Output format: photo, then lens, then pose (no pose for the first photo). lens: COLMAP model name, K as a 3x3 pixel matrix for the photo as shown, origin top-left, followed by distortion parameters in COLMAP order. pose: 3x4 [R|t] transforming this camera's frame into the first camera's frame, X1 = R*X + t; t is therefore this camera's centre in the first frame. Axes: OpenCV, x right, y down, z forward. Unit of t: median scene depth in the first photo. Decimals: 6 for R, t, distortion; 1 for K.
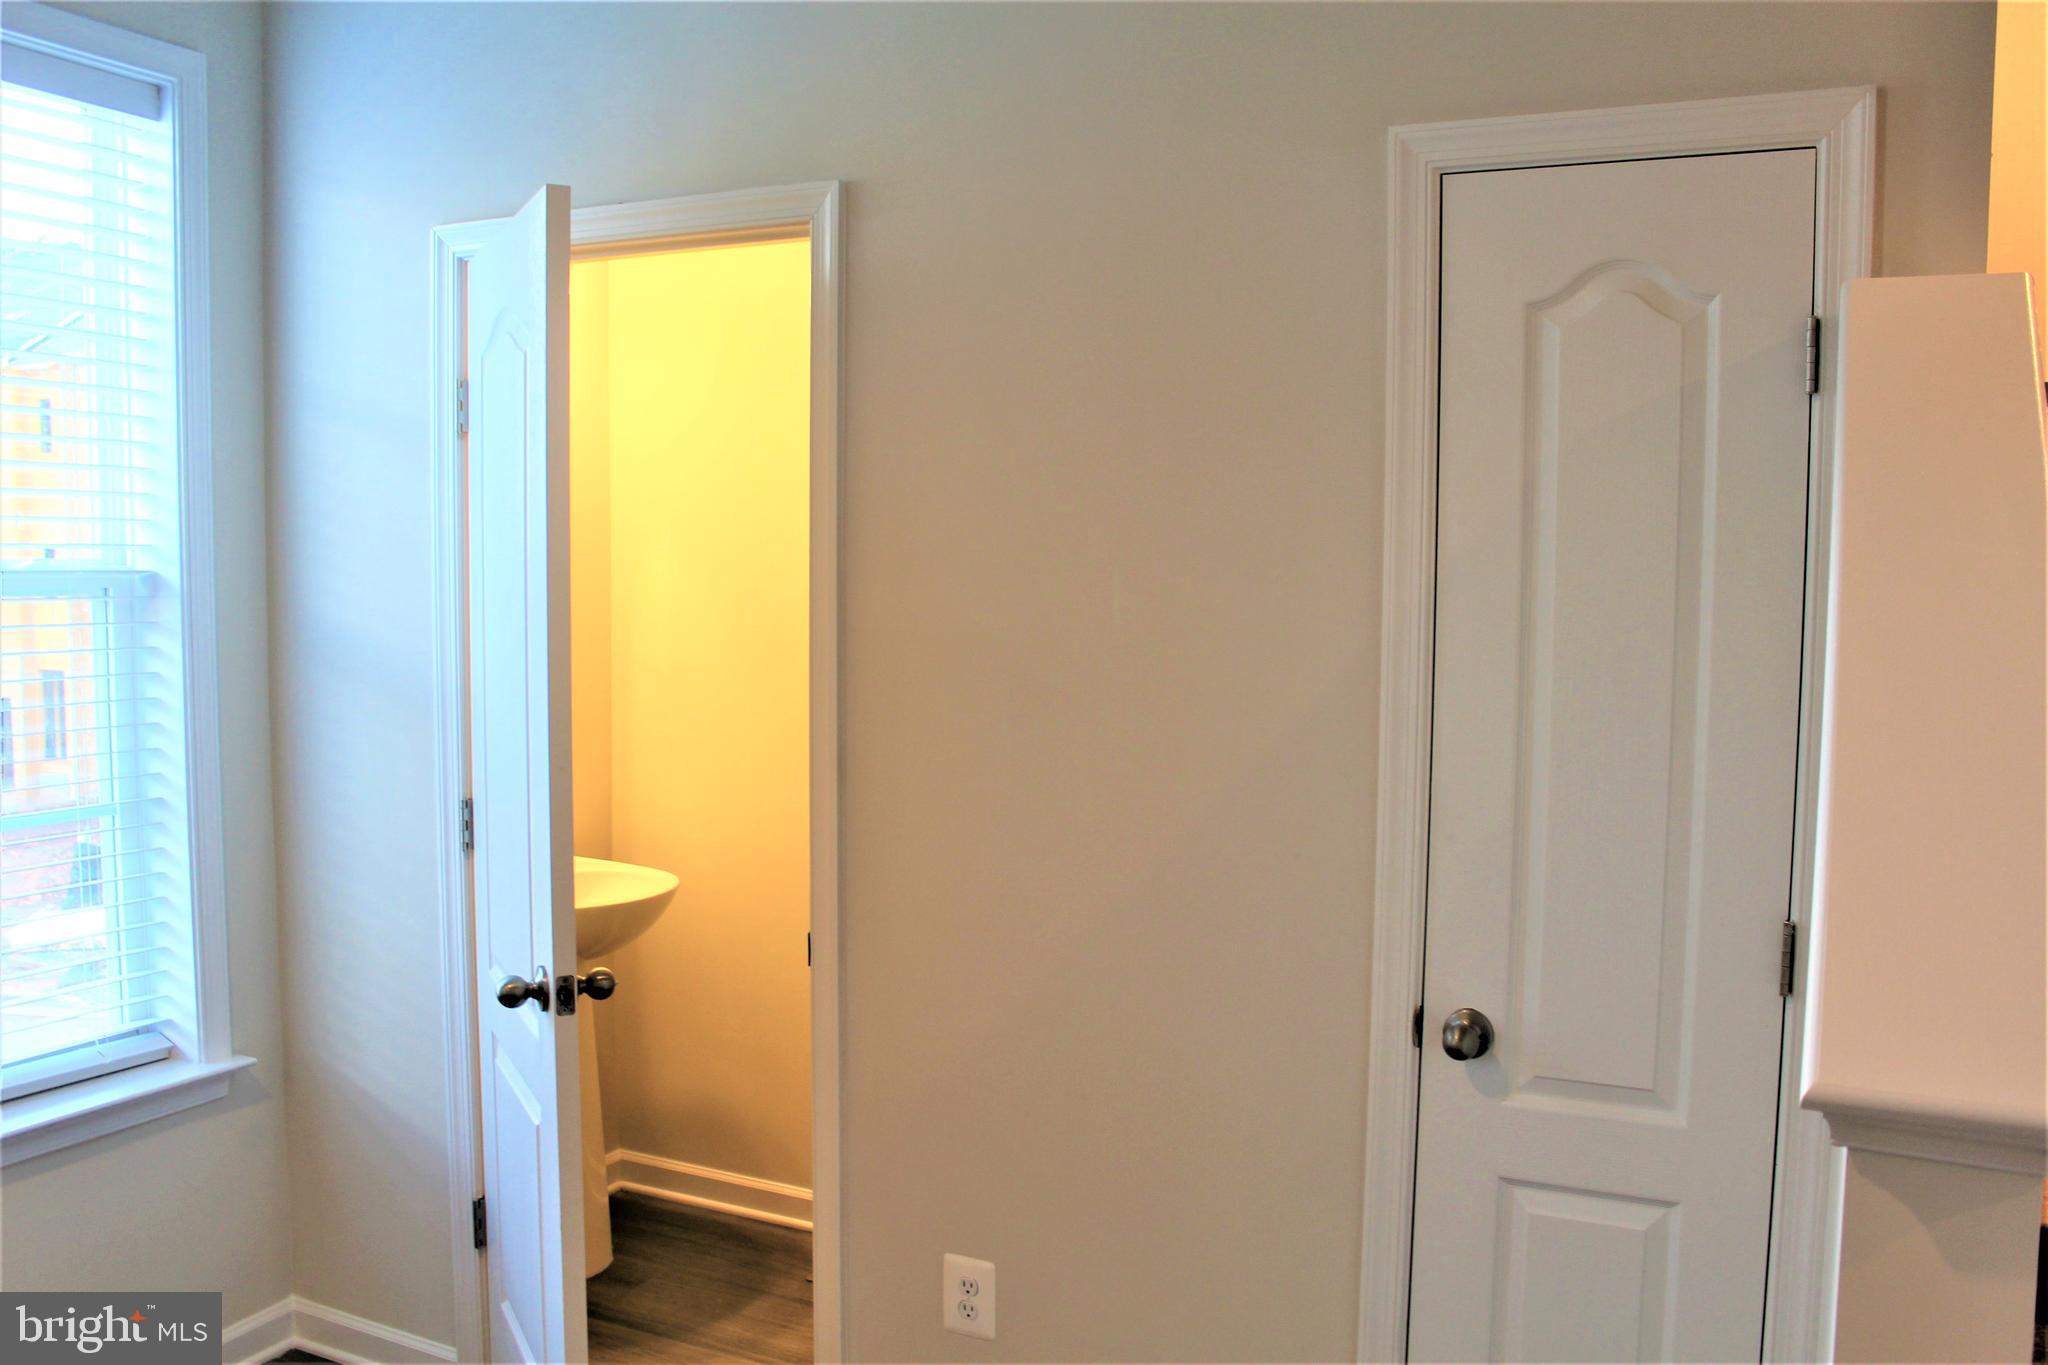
lens RADIAL K [[1722.6, 0, 1023.6], [0, 1722.6, 703.0], [0, 0, 1]] dist [-0.143731, 0.122794]
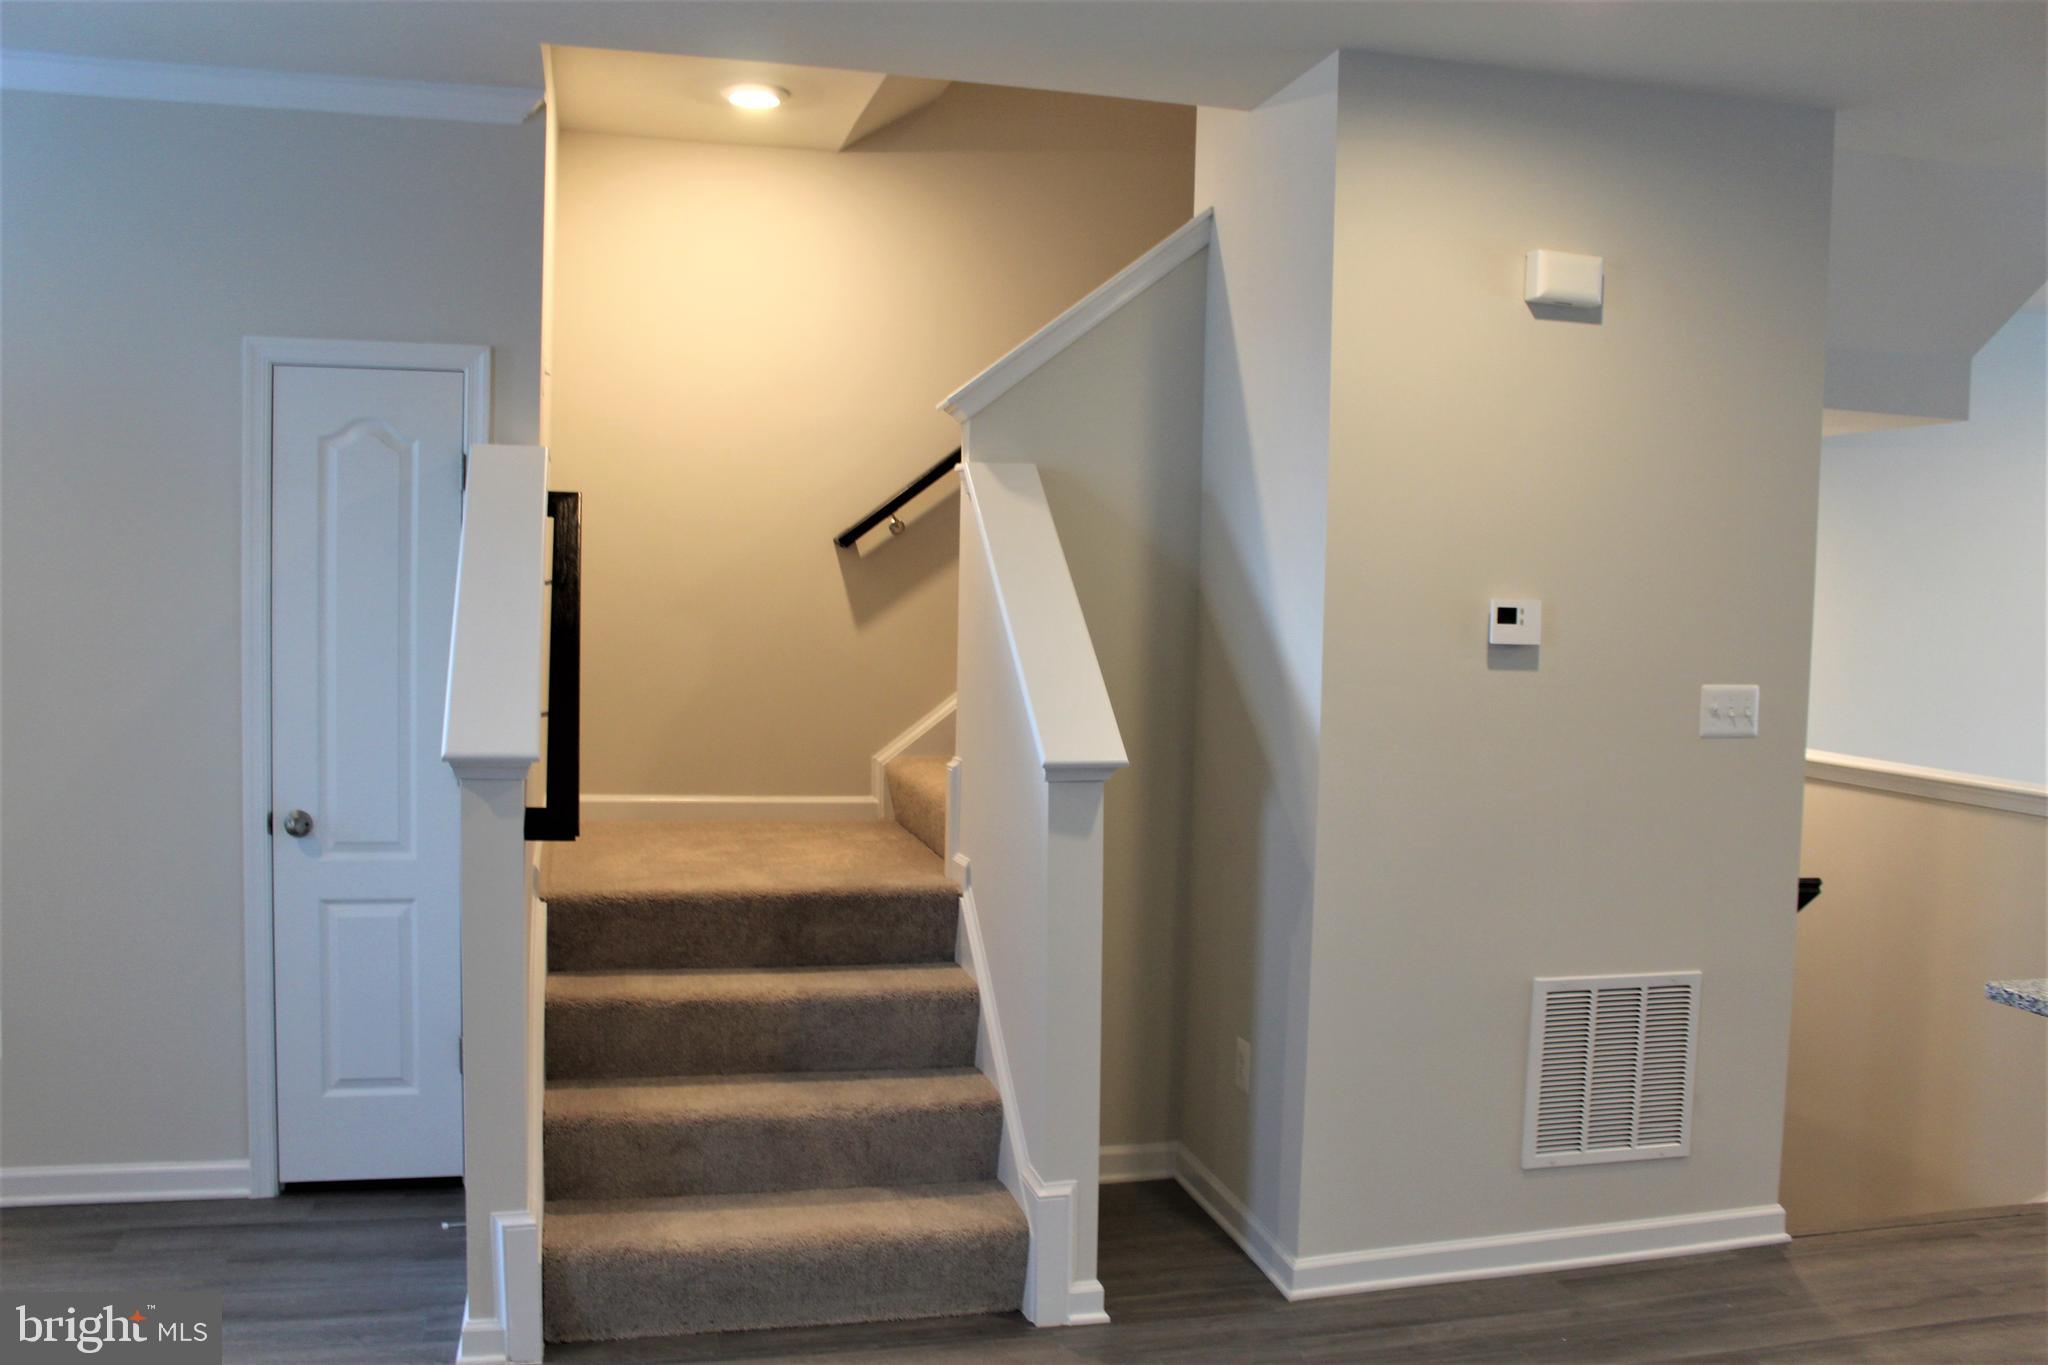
lens RADIAL K [[1722.6, 0, 1023.6], [0, 1722.6, 703.0], [0, 0, 1]] dist [-0.143731, 0.122794]
pose [[0.758735, -0.032221, 0.650602, -0.344302], [0.033930, 0.999375, 0.009926, 0.073421], [-0.650515, 0.014544, 0.759354, -0.956781]]
